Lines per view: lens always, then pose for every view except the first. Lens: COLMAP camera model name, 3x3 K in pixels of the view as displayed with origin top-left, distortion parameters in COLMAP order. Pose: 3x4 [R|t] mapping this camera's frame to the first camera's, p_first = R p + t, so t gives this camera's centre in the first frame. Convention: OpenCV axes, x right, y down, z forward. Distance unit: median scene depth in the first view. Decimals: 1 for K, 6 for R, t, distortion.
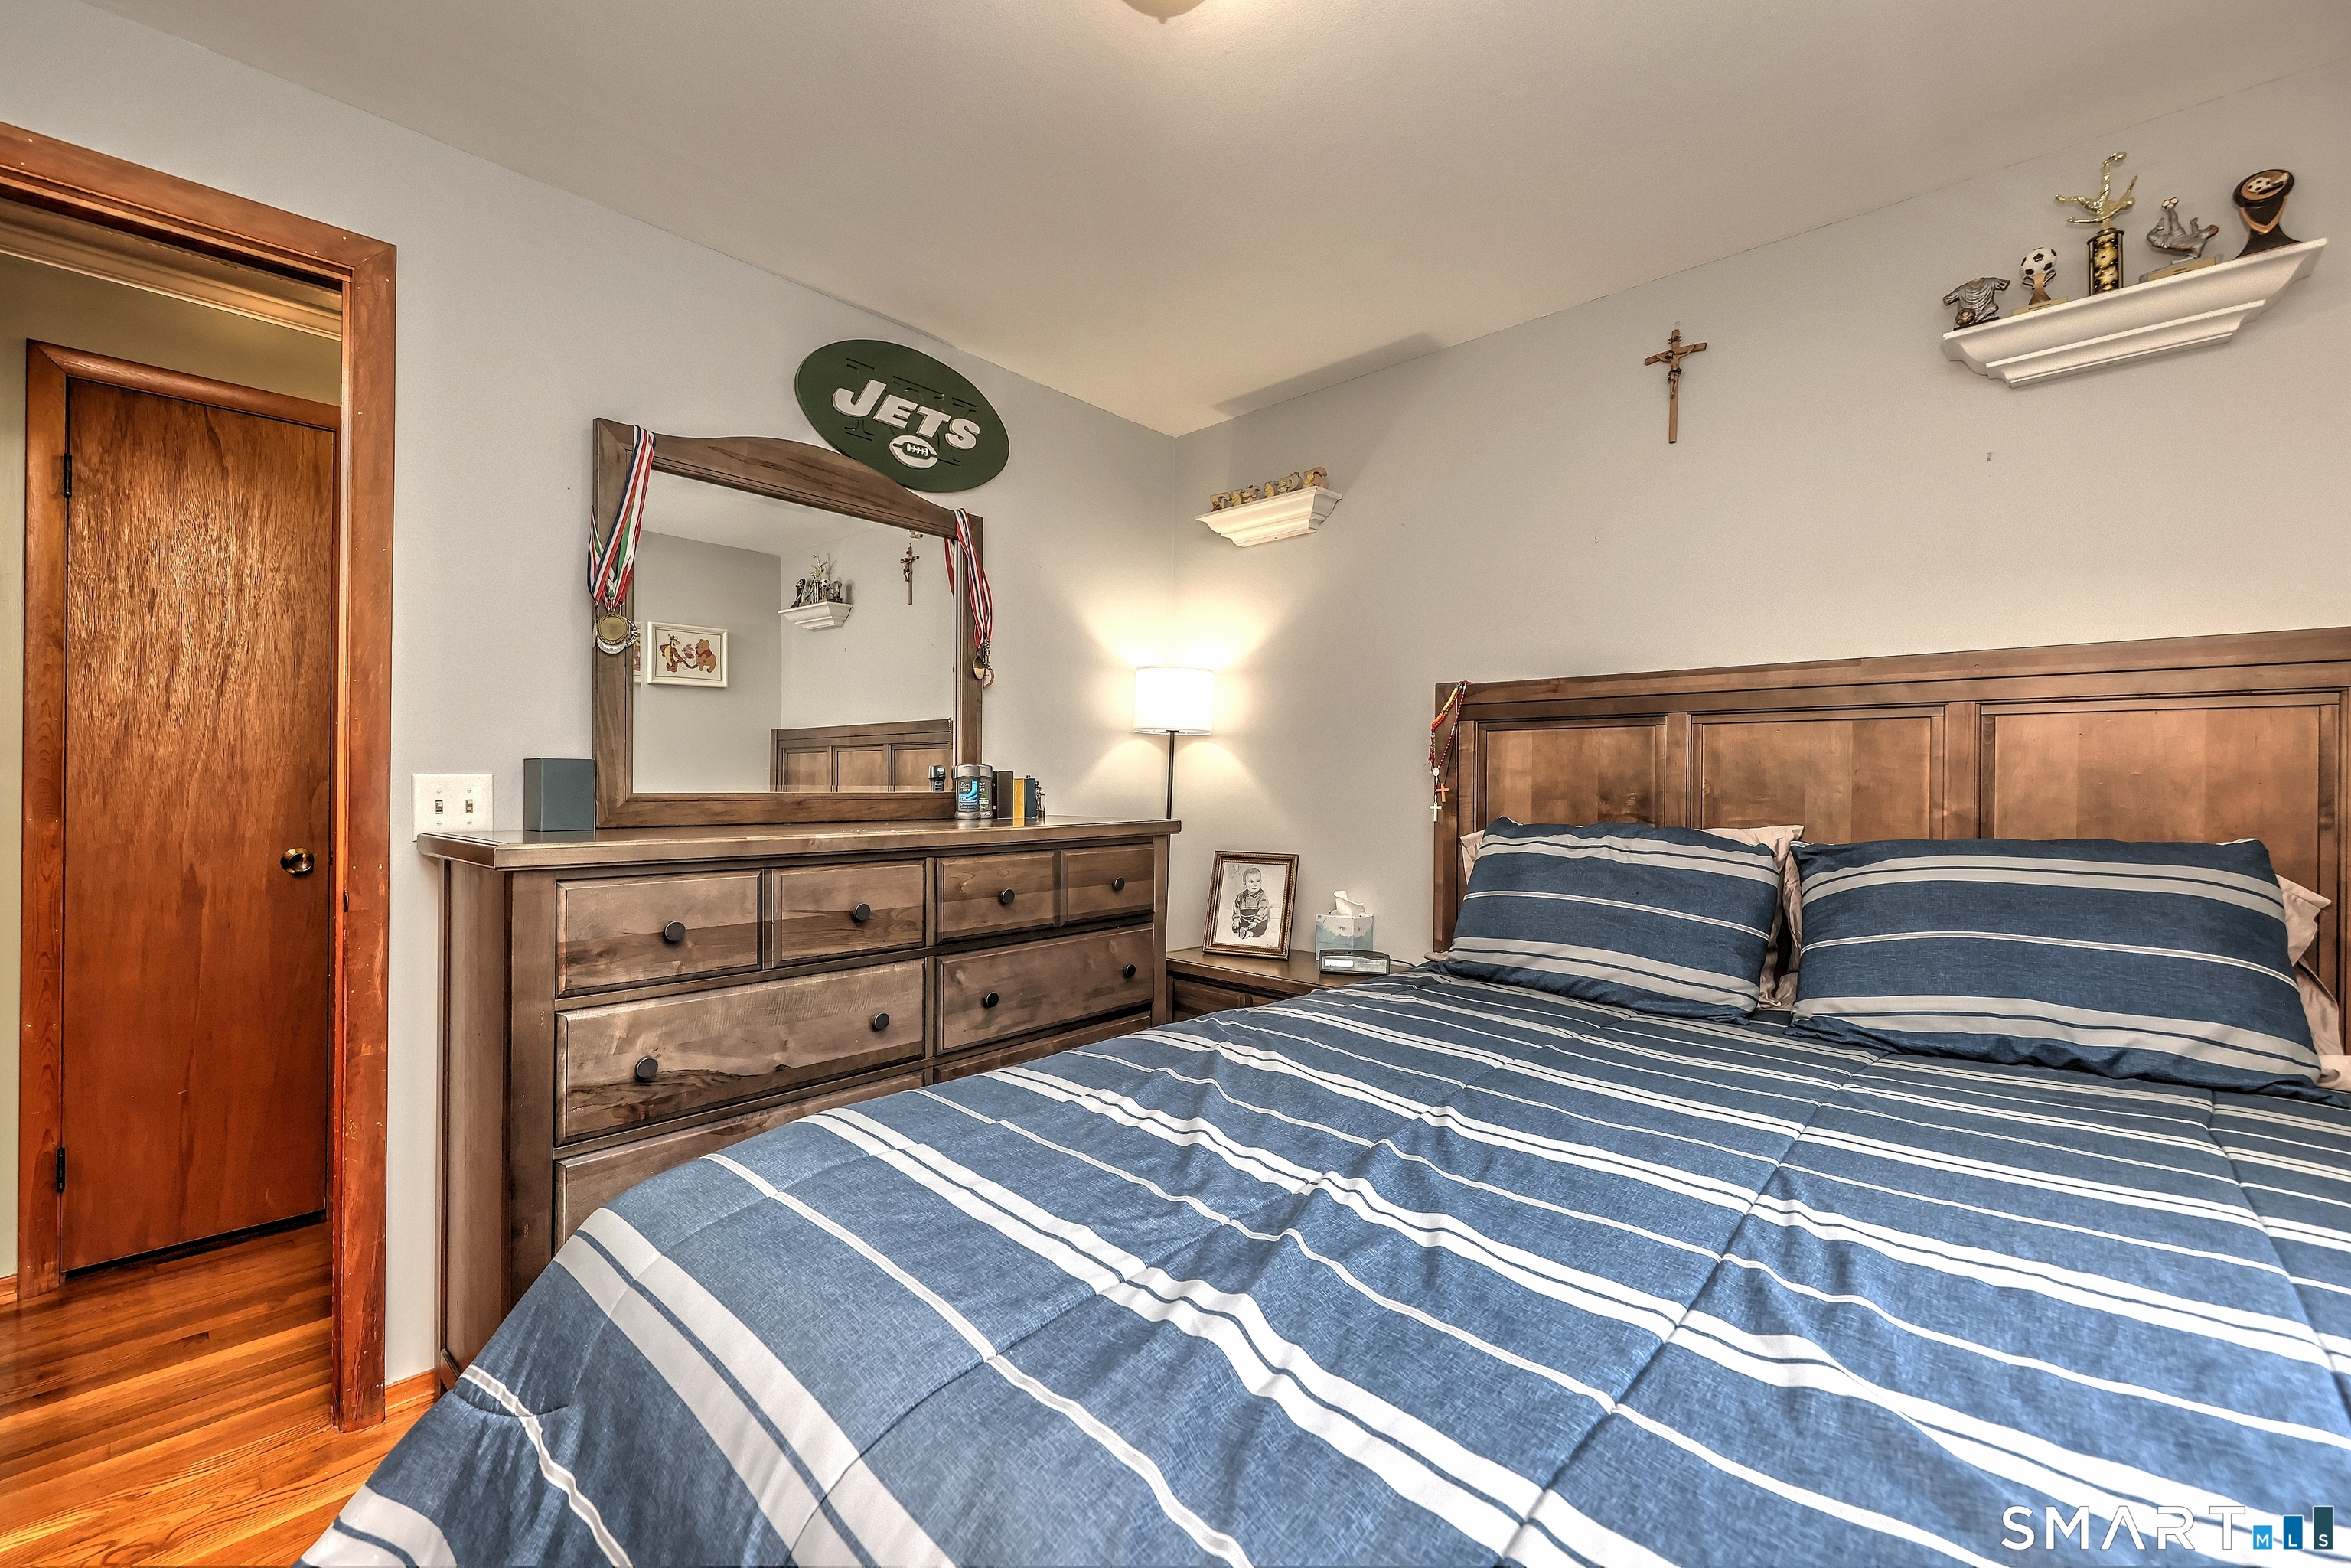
lens RADIAL K [[971.7, 0, 1167.6], [0, 971.7, 783.3], [0, 0, 1]] dist [0.004080, -0.000156]
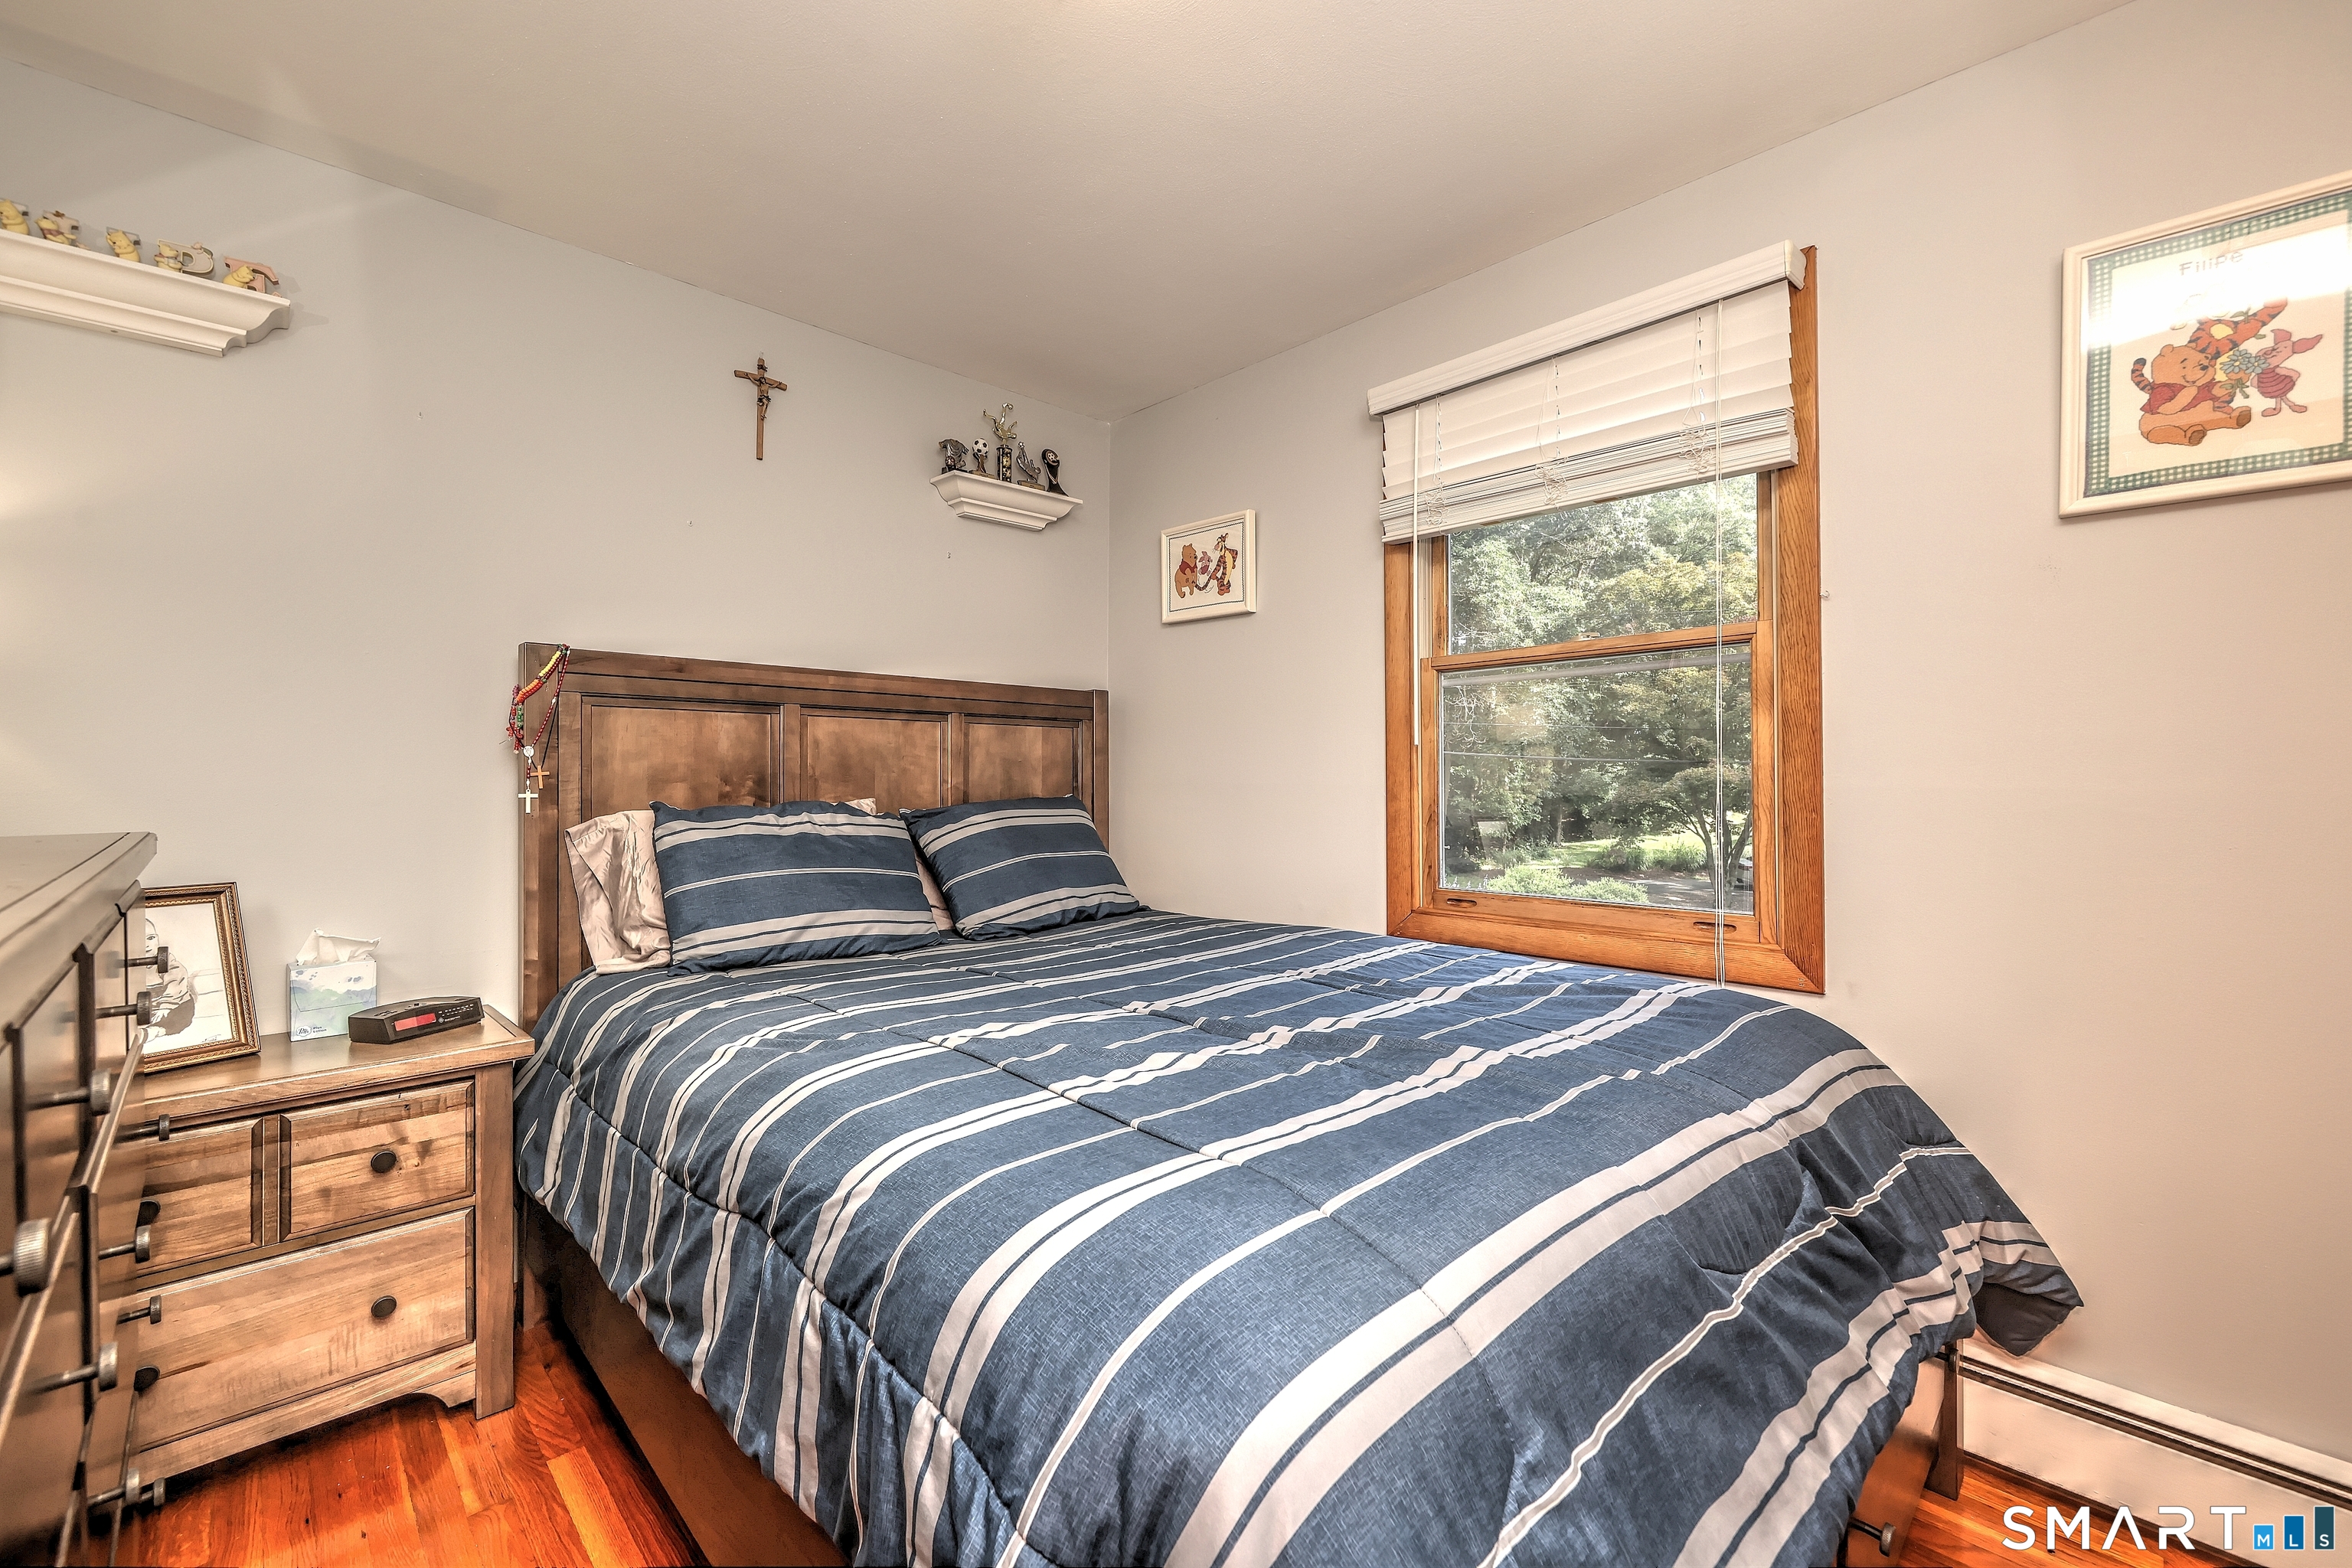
lens RADIAL K [[972.1, 0, 1168.2], [0, 972.1, 775.3], [0, 0, 1]] dist [0.004080, -0.000156]
pose [[0.048980, -0.003365, 0.998794, -0.592546], [0.007475, 0.999968, 0.003003, 0.010781], [-0.998772, 0.007319, 0.049004, 0.503817]]
